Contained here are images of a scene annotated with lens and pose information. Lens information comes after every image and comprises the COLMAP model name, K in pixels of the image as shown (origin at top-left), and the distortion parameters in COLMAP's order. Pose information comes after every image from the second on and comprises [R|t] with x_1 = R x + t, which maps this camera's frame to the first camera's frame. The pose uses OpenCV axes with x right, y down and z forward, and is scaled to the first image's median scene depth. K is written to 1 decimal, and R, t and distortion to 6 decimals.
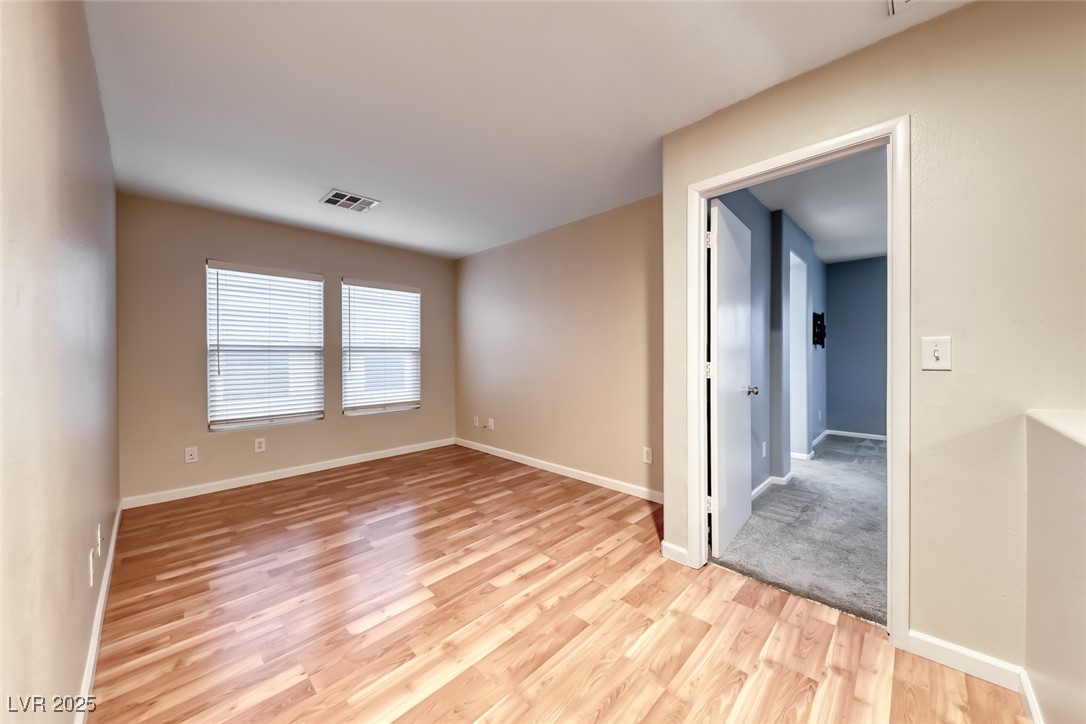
lens RADIAL K [[369.8, 0, 533.3], [0, 369.8, 361.4], [0, 0, 1]] dist [0.023321, -0.007285]
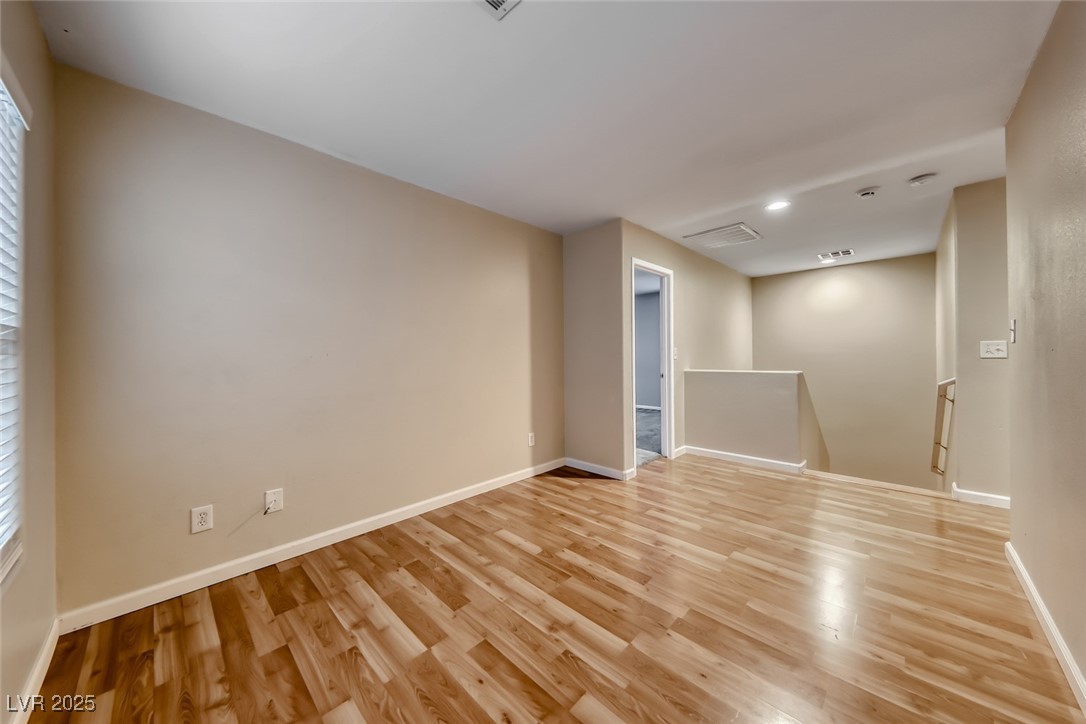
lens RADIAL K [[369.8, 0, 535.8], [0, 369.8, 352.6], [0, 0, 1]] dist [0.023321, -0.007285]
pose [[0.003572, 0.016935, 0.999850, -0.854628], [0.024787, 0.999548, -0.017018, -0.005497], [-0.999686, 0.024844, 0.003151, 0.933665]]
